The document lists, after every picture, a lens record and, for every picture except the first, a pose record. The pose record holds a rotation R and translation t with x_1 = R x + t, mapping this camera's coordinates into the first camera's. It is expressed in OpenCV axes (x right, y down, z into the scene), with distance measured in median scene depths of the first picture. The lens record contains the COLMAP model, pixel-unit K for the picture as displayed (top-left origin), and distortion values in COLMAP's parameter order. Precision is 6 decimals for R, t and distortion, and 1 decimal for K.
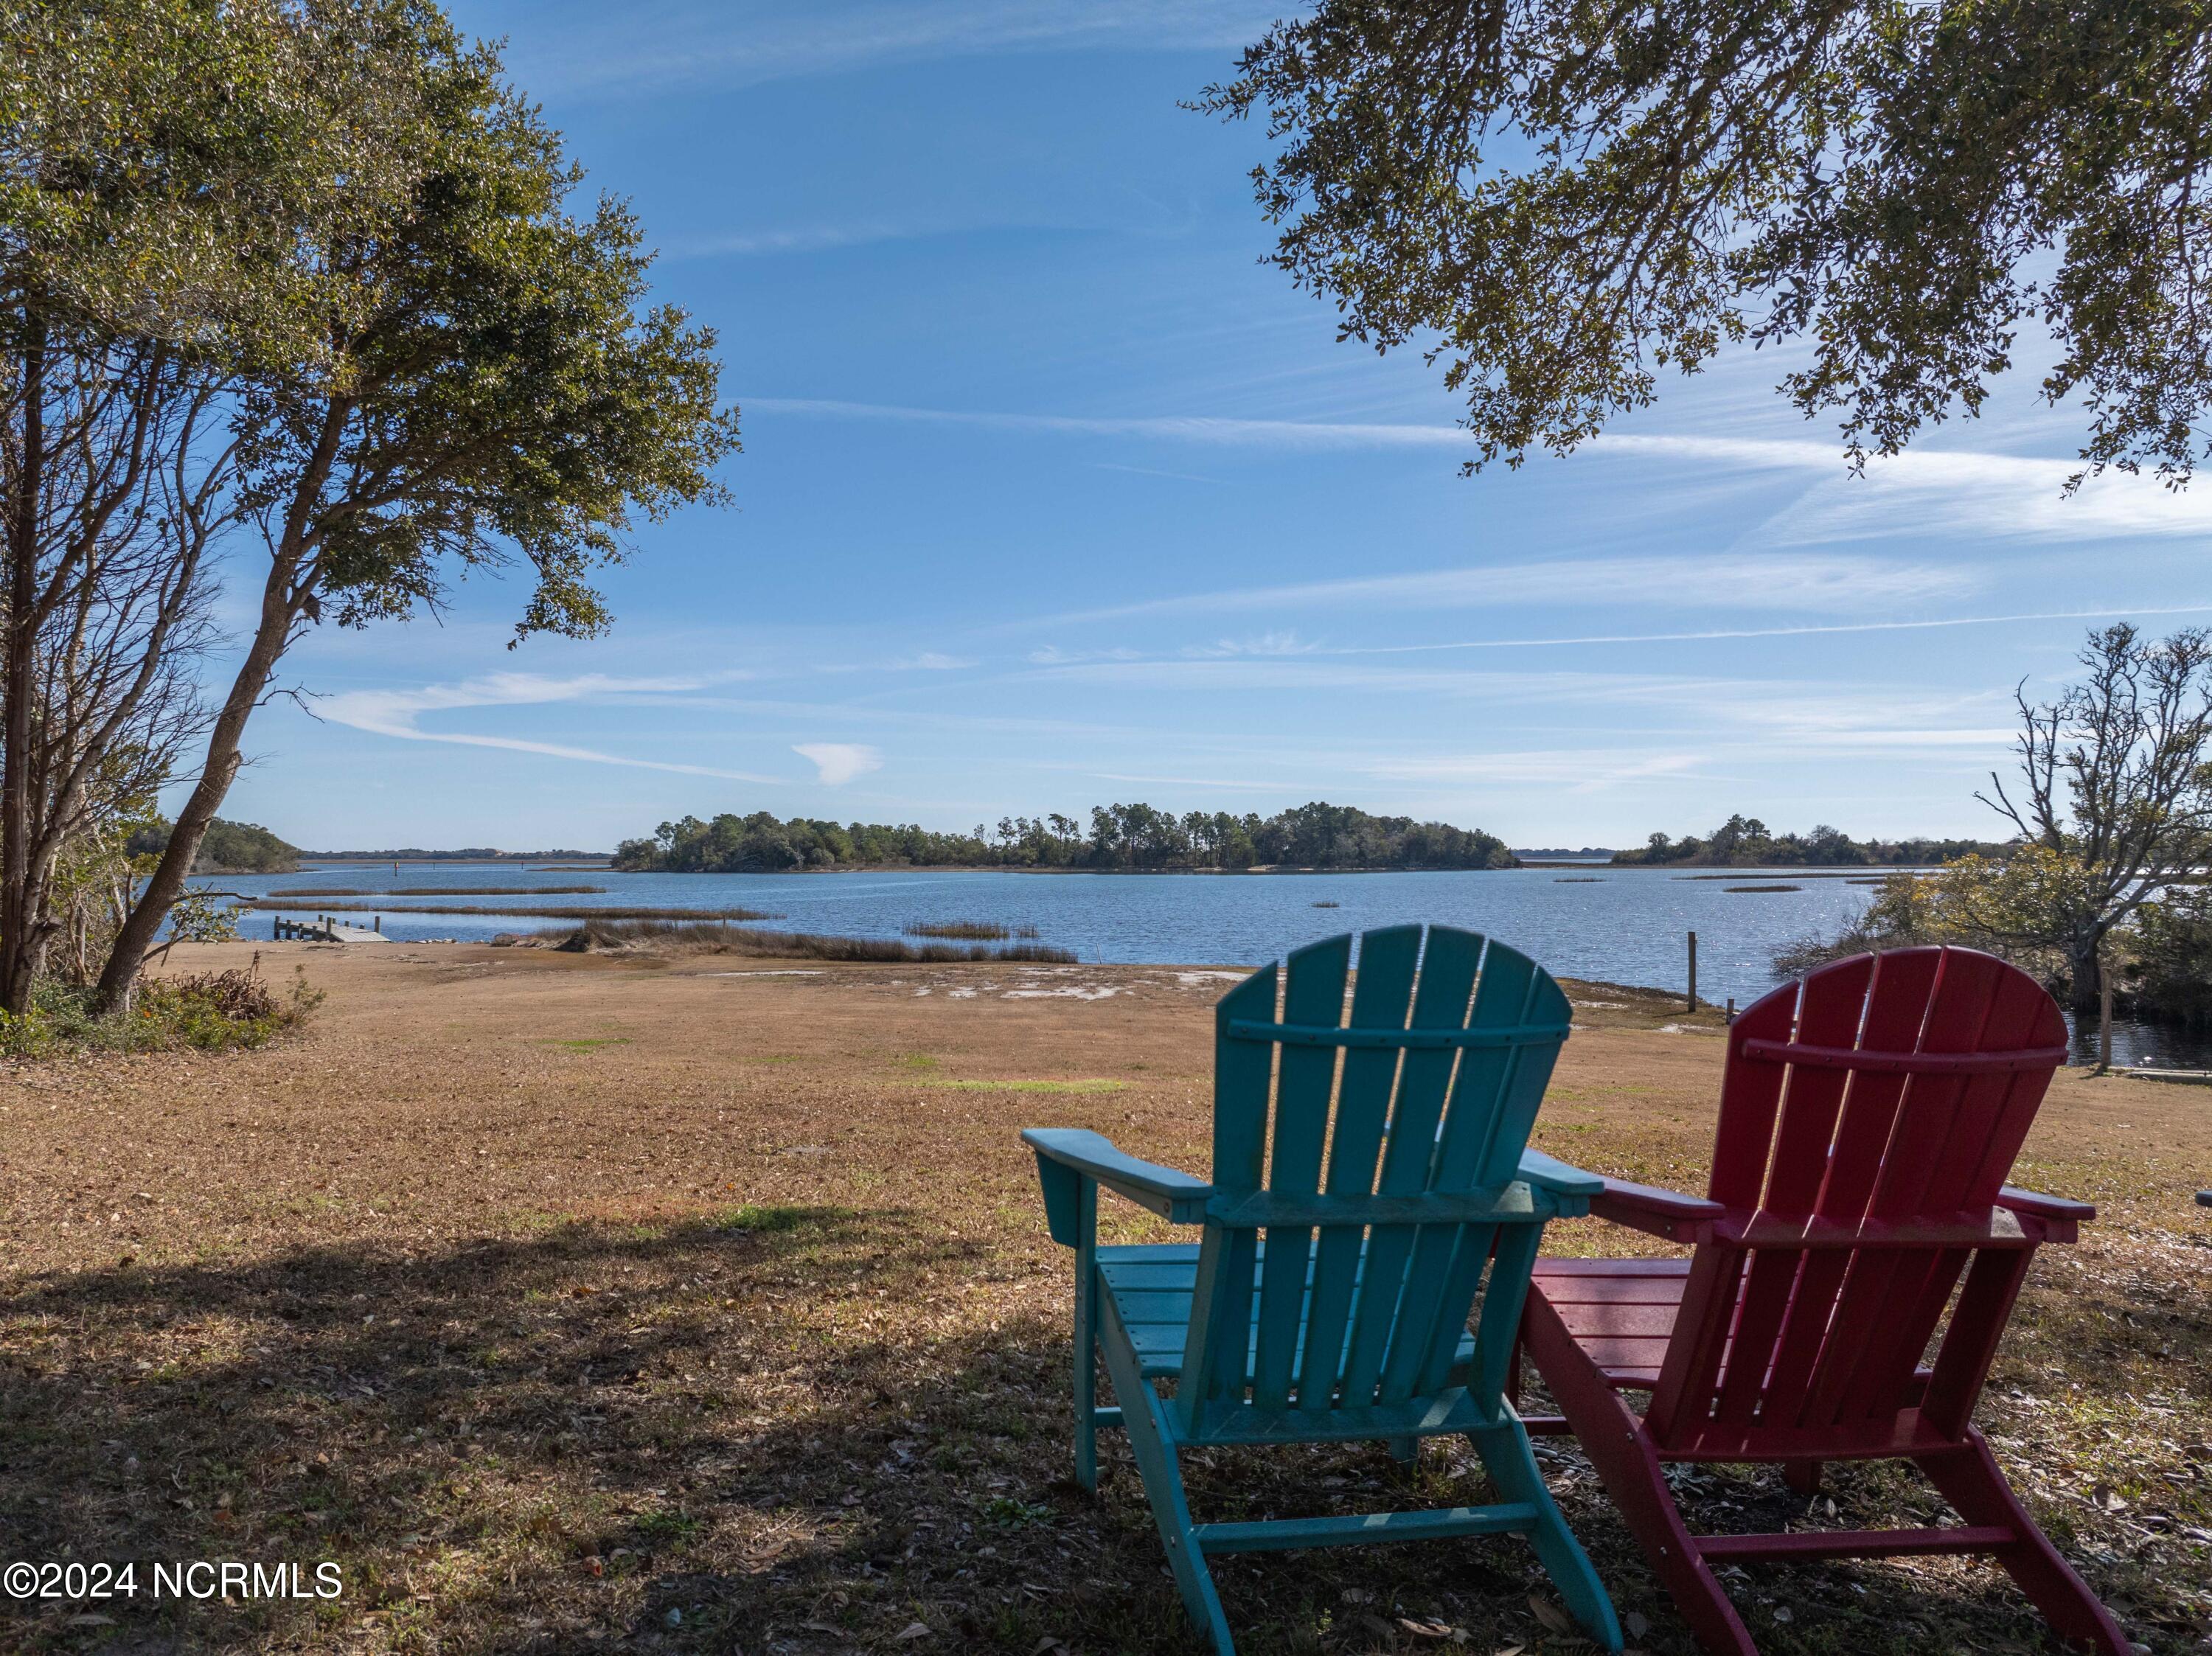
lens RADIAL K [[1579.4, 0, 1119.4], [0, 1579.4, 839.5], [0, 0, 1]] dist [-0.036202, 0.002456]
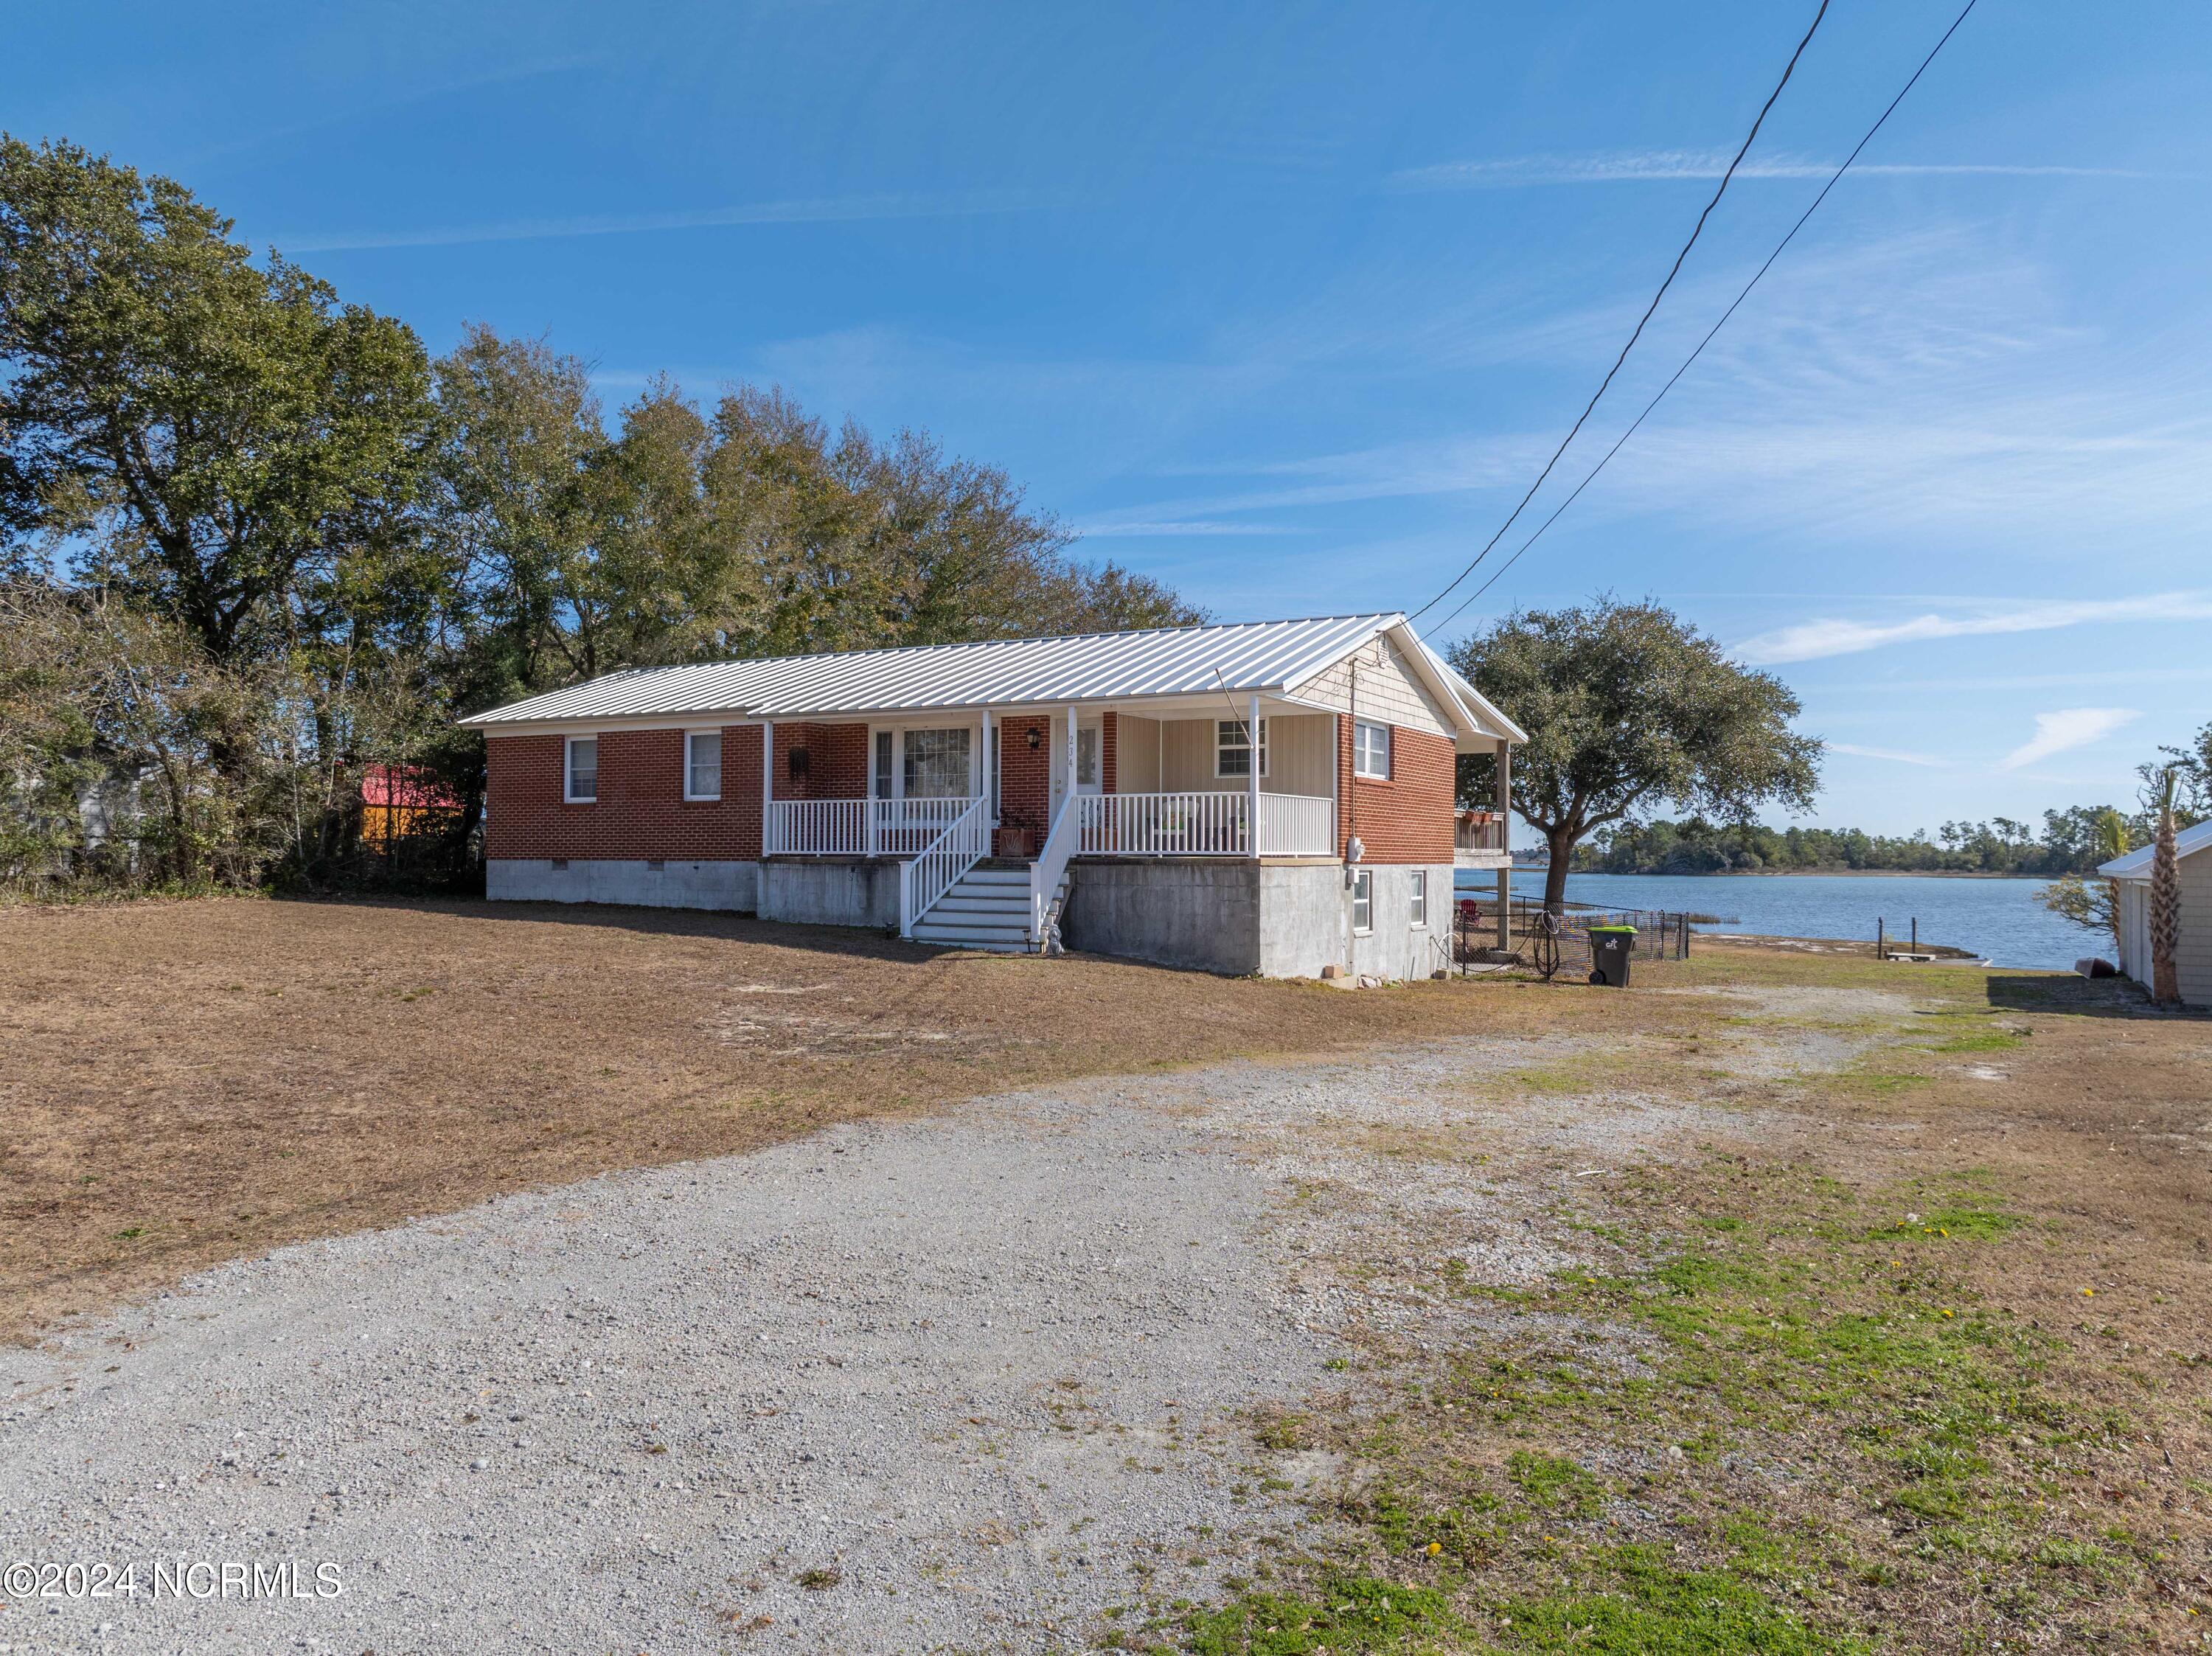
lens RADIAL K [[1579.4, 0, 1125.7], [0, 1579.4, 814.8], [0, 0, 1]] dist [-0.036202, 0.002456]
pose [[0.827762, -0.009535, -0.560999, 0.052766], [0.000987, 0.999879, -0.015538, -0.003488], [0.561079, 0.012308, 0.827671, -0.101465]]
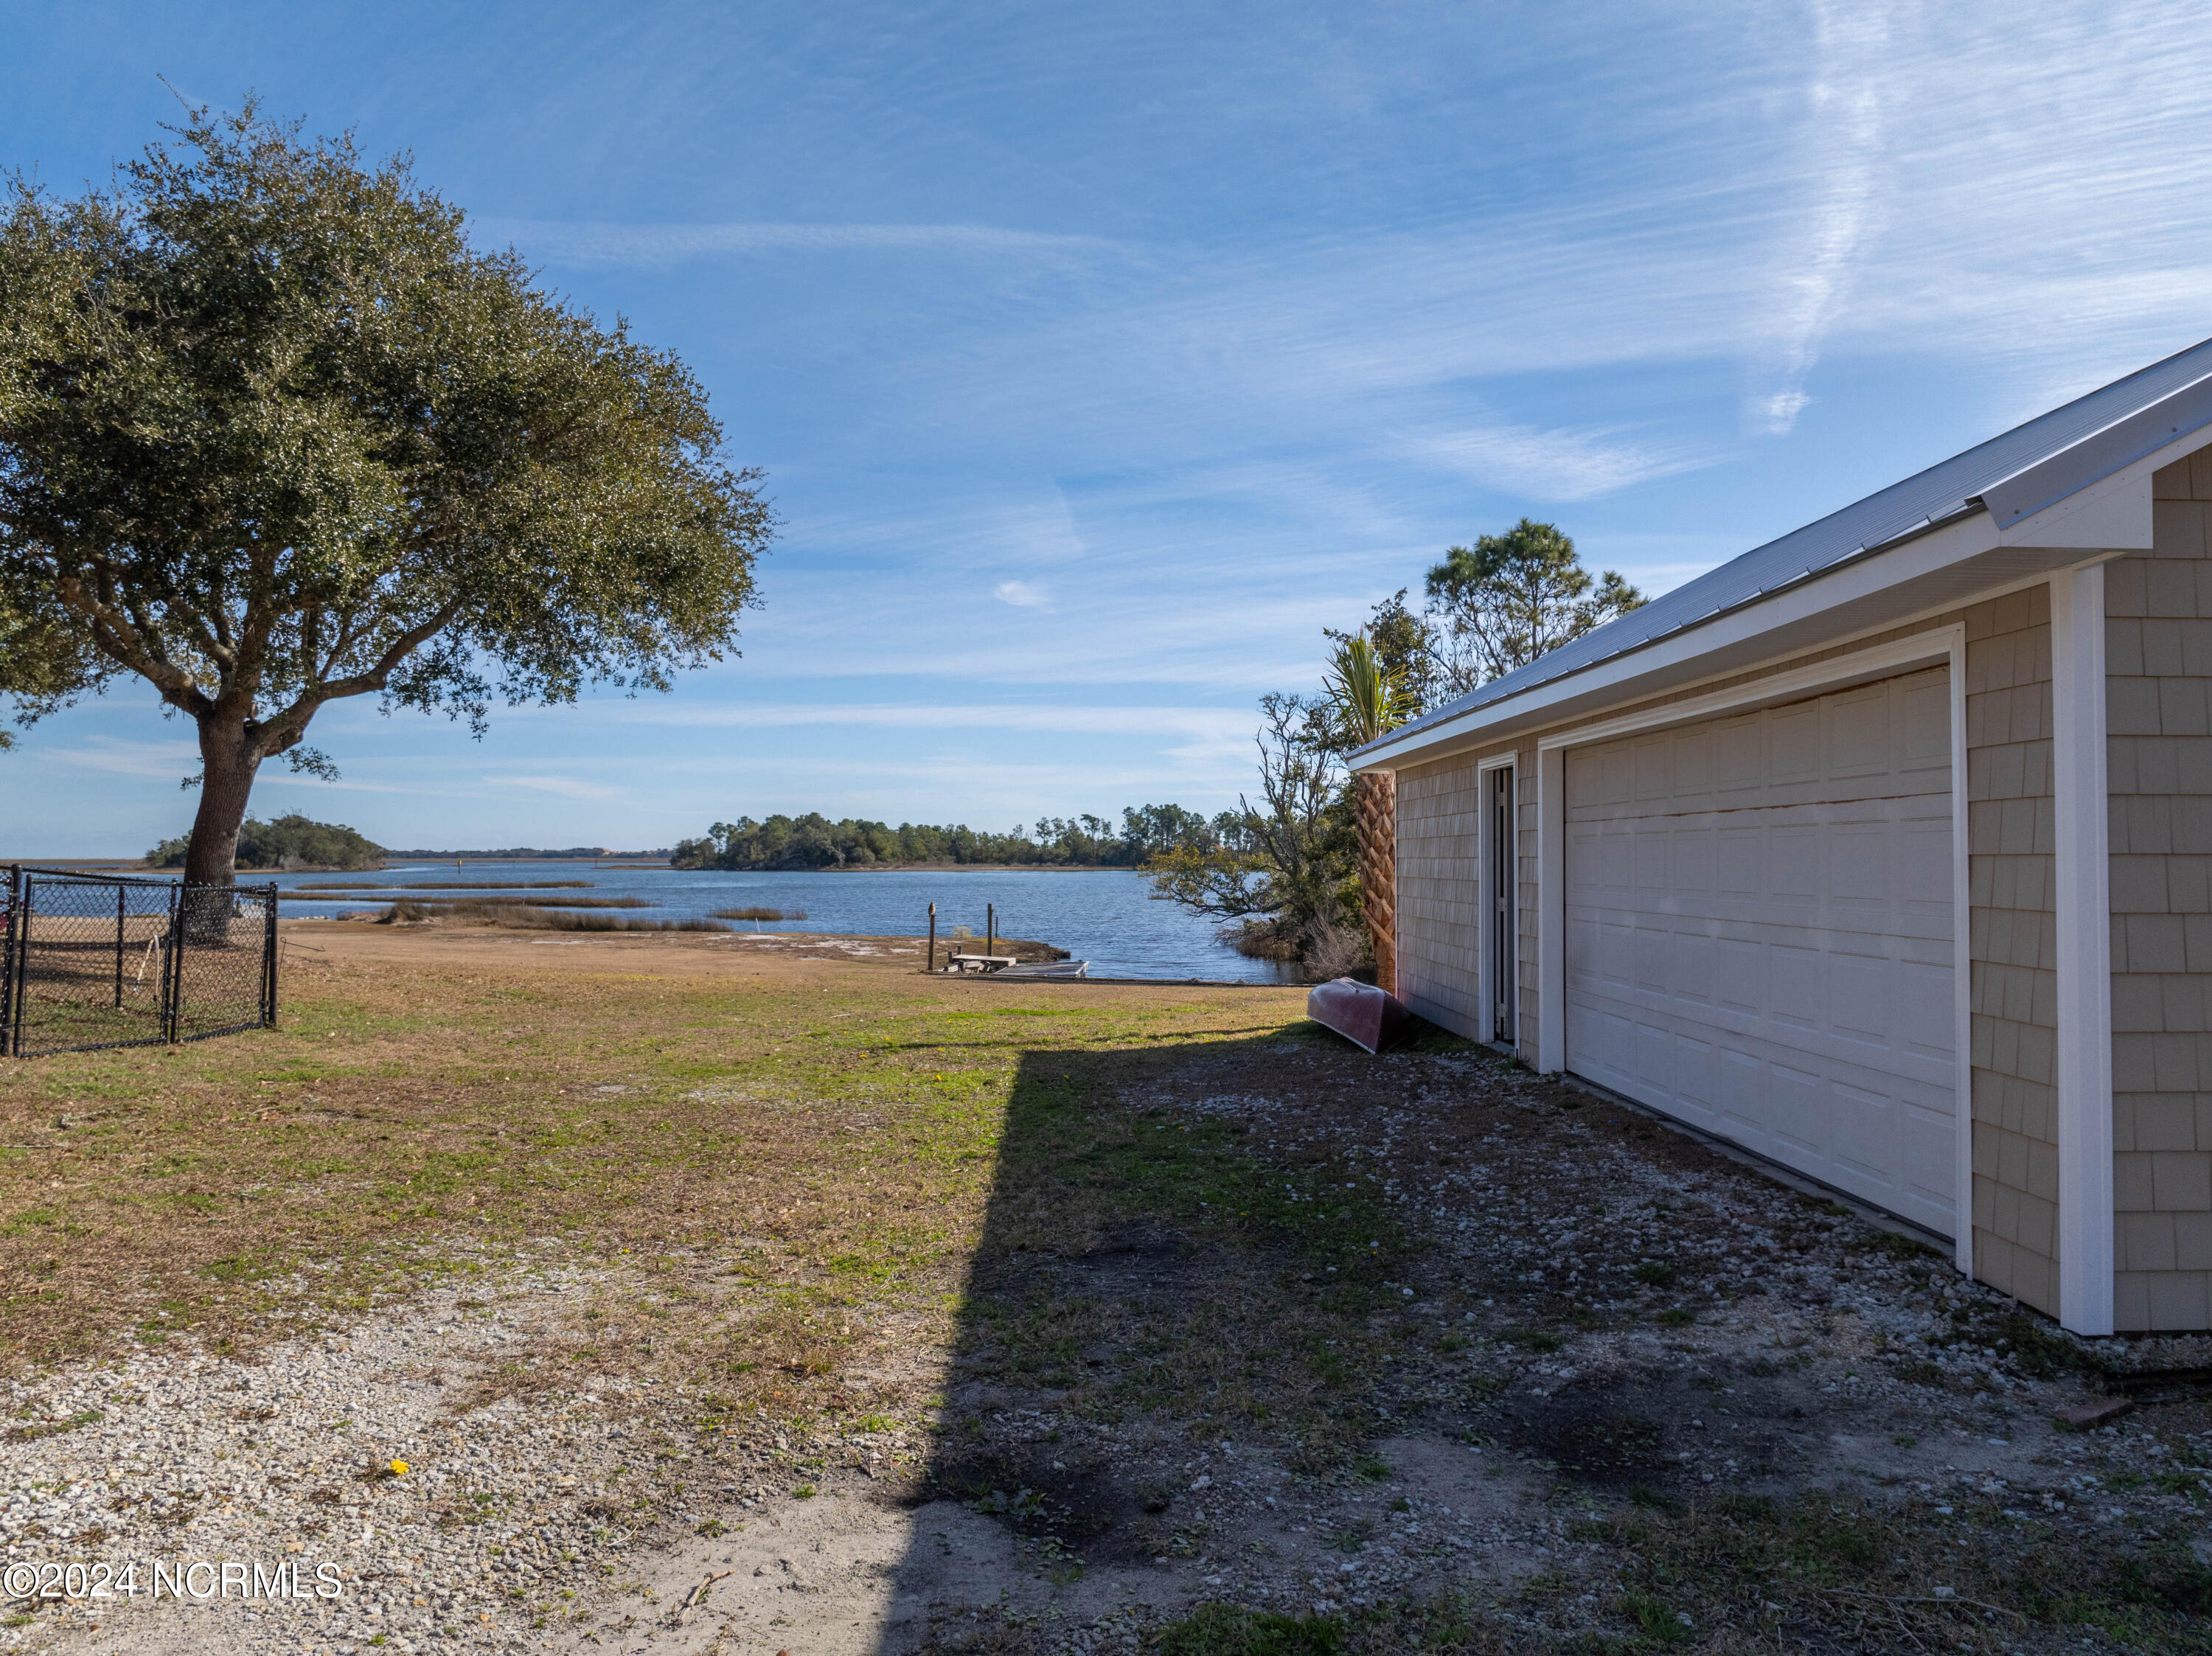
lens RADIAL K [[1579.4, 0, 1110.8], [0, 1579.4, 818.3], [0, 0, 1]] dist [-0.036202, 0.002456]
pose [[0.997620, -0.001192, -0.068940, 0.046194], [0.000296, 0.999915, -0.013007, -0.000097], [0.068950, 0.012955, 0.997536, -0.037089]]
